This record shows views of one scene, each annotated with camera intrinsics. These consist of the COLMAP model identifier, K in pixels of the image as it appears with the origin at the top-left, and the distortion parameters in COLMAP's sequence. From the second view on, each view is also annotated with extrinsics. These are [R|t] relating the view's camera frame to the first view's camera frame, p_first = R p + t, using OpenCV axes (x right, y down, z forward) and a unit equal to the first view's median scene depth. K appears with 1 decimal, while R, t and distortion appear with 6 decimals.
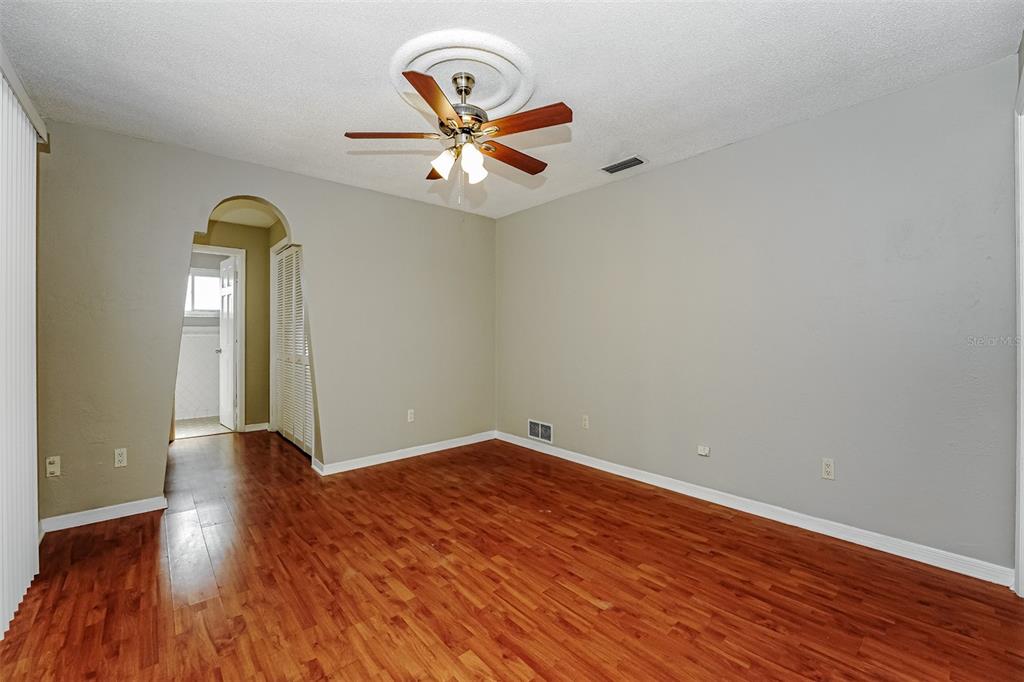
lens RADIAL K [[417.1, 0, 507.4], [0, 417.1, 328.7], [0, 0, 1]] dist [-0.001376, -0.000014]
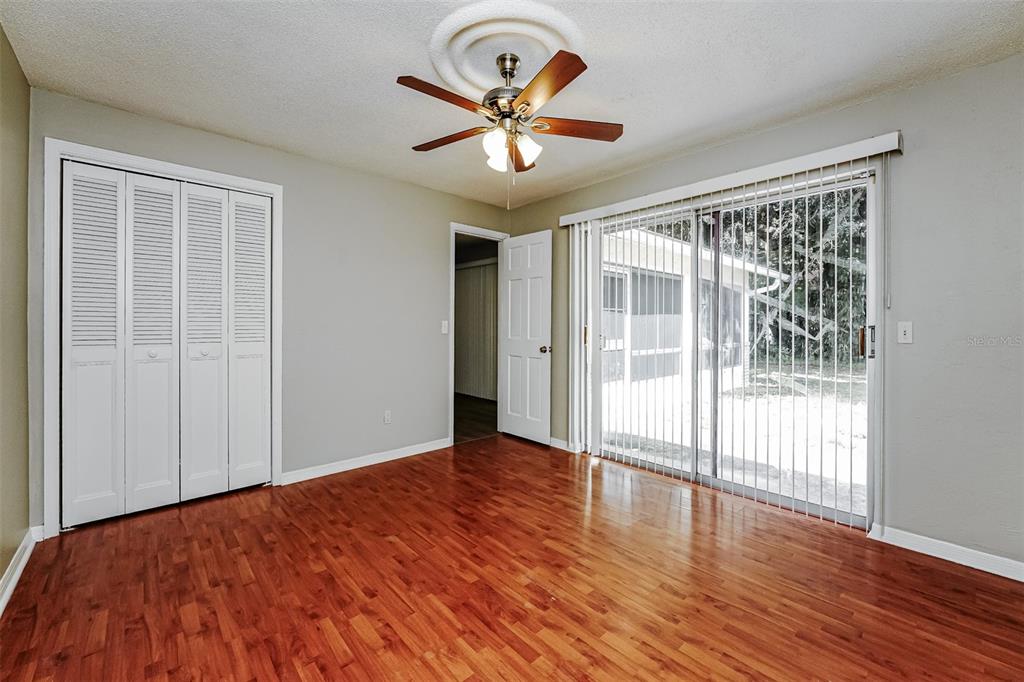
lens RADIAL K [[417.1, 0, 507.4], [0, 417.1, 328.7], [0, 0, 1]] dist [-0.001376, -0.000014]
pose [[-0.999868, -0.000224, -0.016240, -0.088986], [-0.000156, 0.999991, -0.004170, 0.020796], [0.016241, -0.004167, -0.999859, 1.957438]]
